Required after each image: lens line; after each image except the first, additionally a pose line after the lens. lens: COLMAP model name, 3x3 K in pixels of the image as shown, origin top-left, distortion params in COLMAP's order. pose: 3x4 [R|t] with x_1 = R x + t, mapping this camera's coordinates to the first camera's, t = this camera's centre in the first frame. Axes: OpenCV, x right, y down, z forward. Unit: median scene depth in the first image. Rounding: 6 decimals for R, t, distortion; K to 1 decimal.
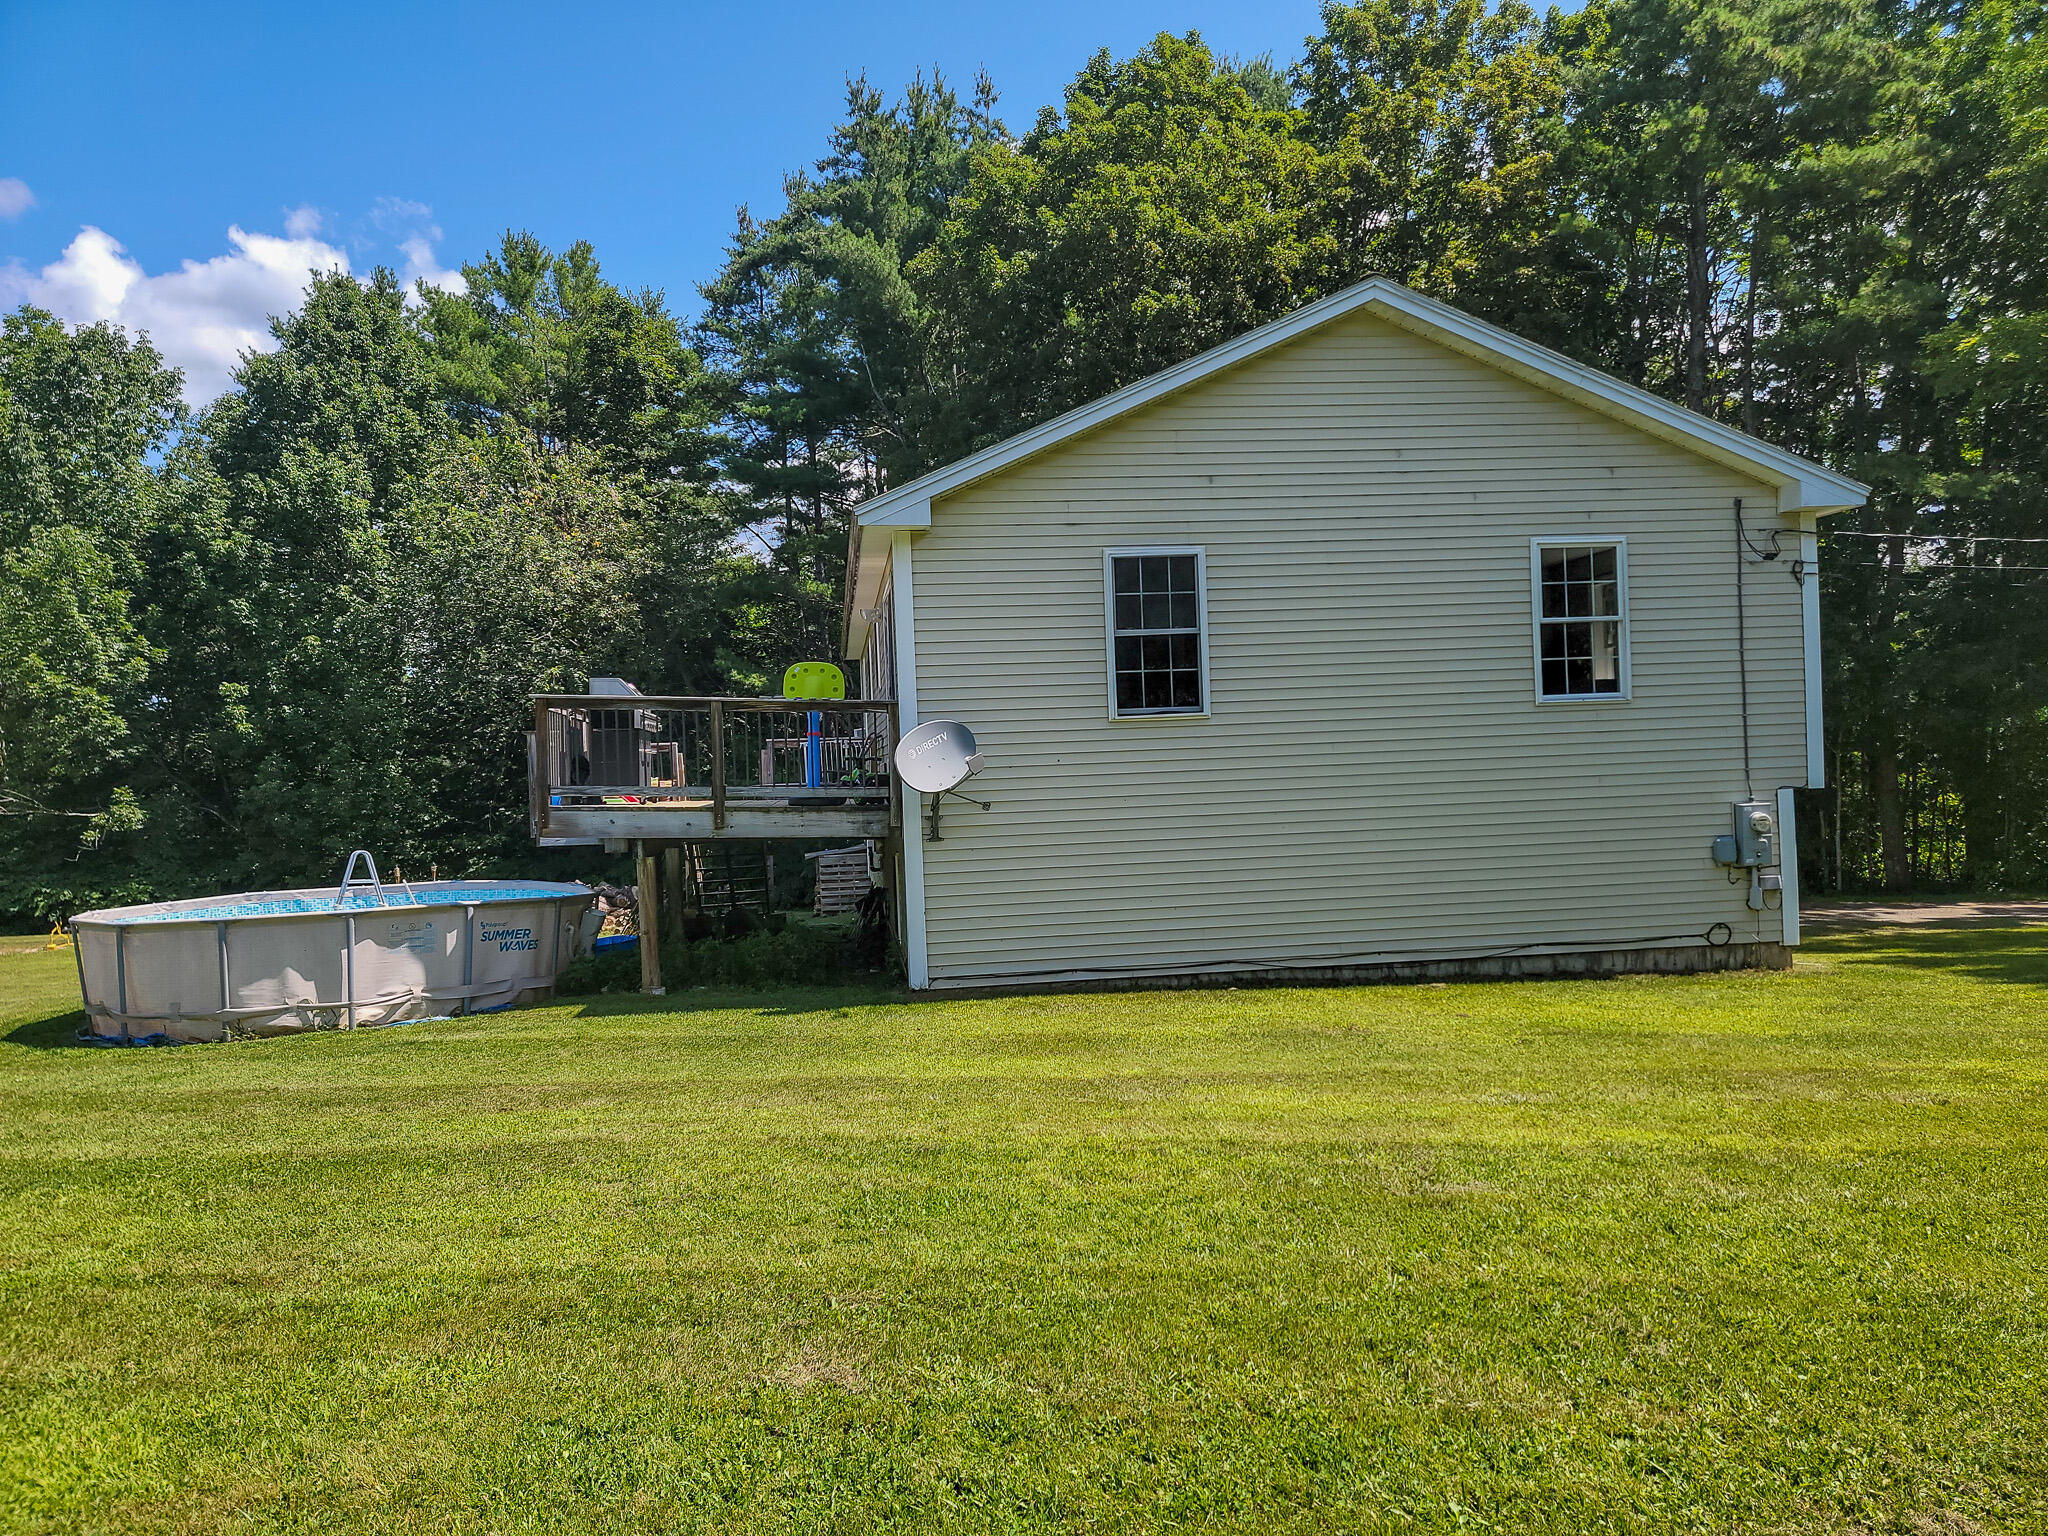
lens RADIAL K [[1409.1, 0, 1025.8], [0, 1409.1, 774.0], [0, 0, 1]] dist [0.075986, -0.069281]
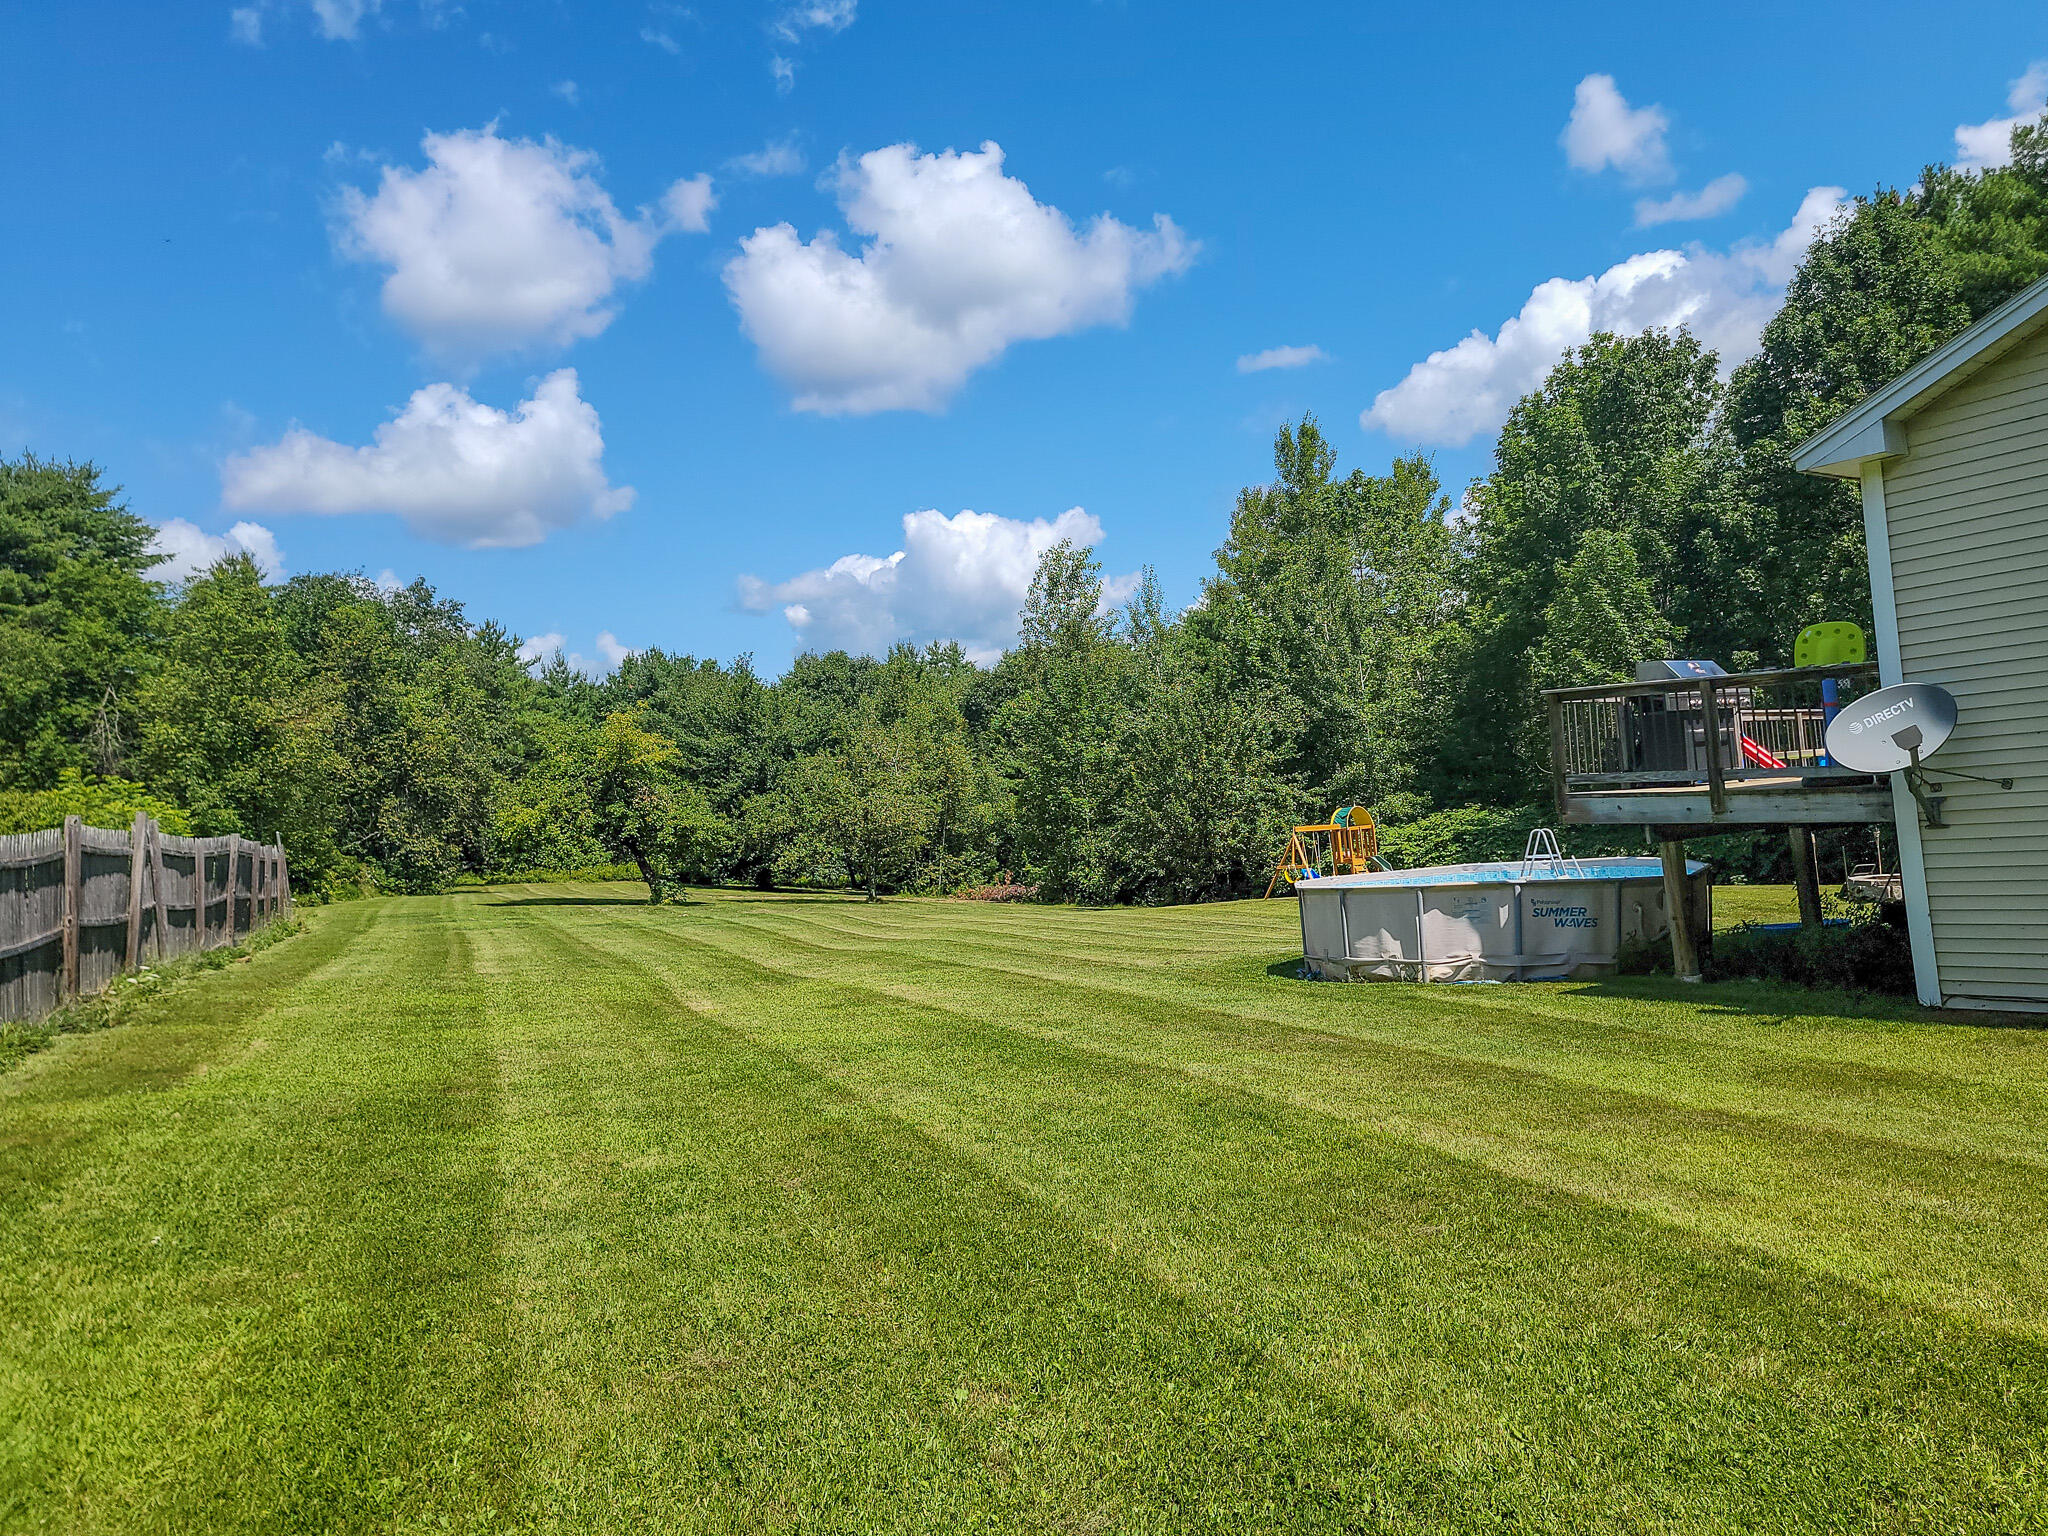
lens RADIAL K [[1463.8, 0, 1024.0], [0, 1463.8, 768.0], [0, 0, 1]] dist [0.095864, -0.091767]
pose [[0.460223, -0.035041, -0.887112, 0.370971], [0.064473, 0.997902, -0.005970, -0.013086], [0.885459, -0.054447, 0.461517, 0.103246]]
